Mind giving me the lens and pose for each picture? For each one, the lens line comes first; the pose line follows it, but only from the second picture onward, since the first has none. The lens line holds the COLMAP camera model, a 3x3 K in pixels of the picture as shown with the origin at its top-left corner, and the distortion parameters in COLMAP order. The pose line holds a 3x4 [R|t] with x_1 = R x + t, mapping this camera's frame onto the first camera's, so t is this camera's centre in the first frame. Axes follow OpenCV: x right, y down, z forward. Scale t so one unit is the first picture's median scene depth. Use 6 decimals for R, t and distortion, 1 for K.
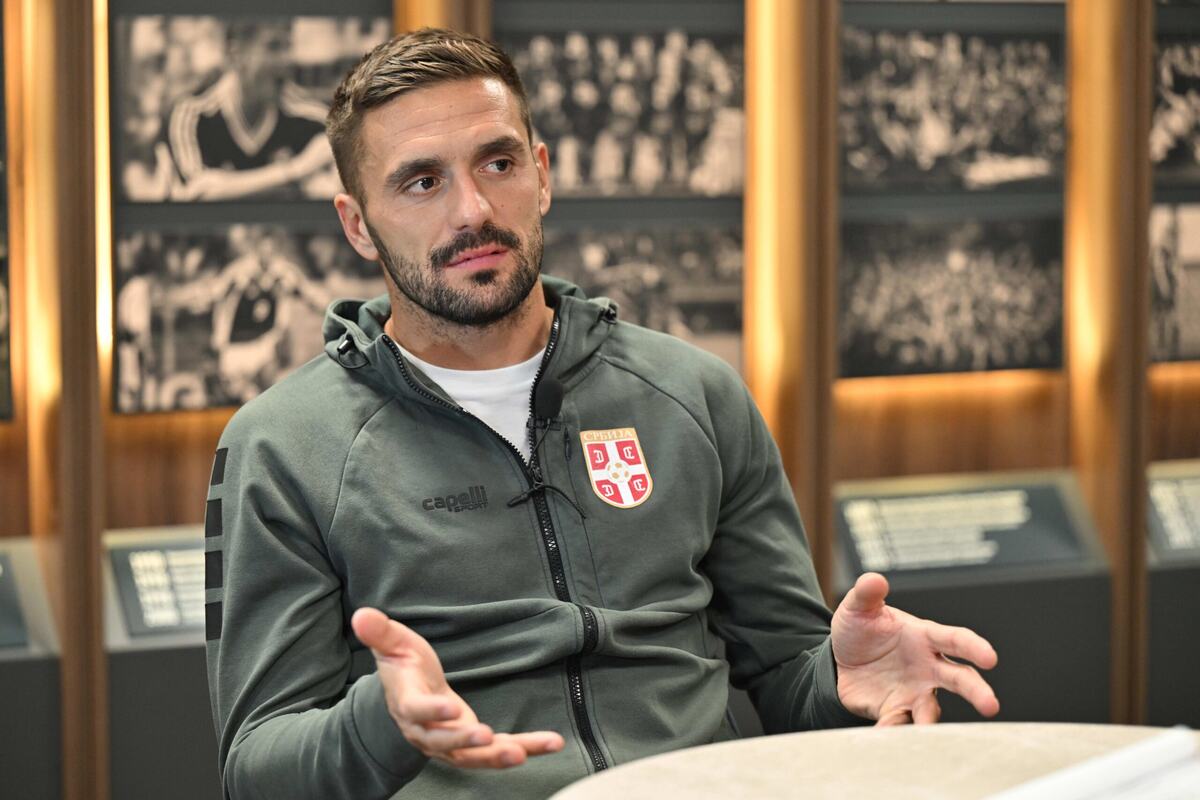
lens RADIAL K [[3018.5, 0, 571.3], [0, 3018.5, 414.6], [0, 0, 1]] dist [-0.039217, 0.000000]
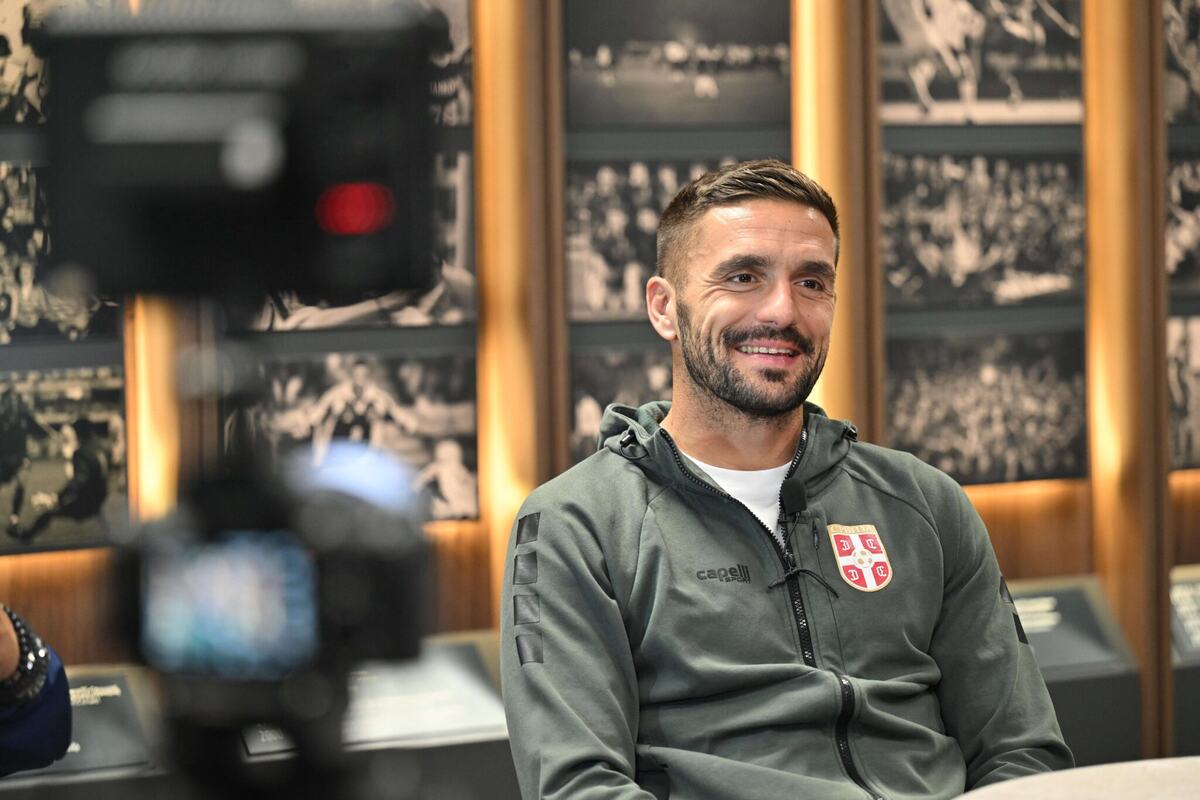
lens RADIAL K [[3688.7, 0, 595.0], [0, 3688.7, 398.3], [0, 0, 1]] dist [0.139406, 0.000000]
pose [[0.992022, -0.021154, 0.124280, -0.165318], [0.027316, 0.998469, -0.048093, 0.014626], [-0.123073, 0.051104, 0.991081, -0.242242]]
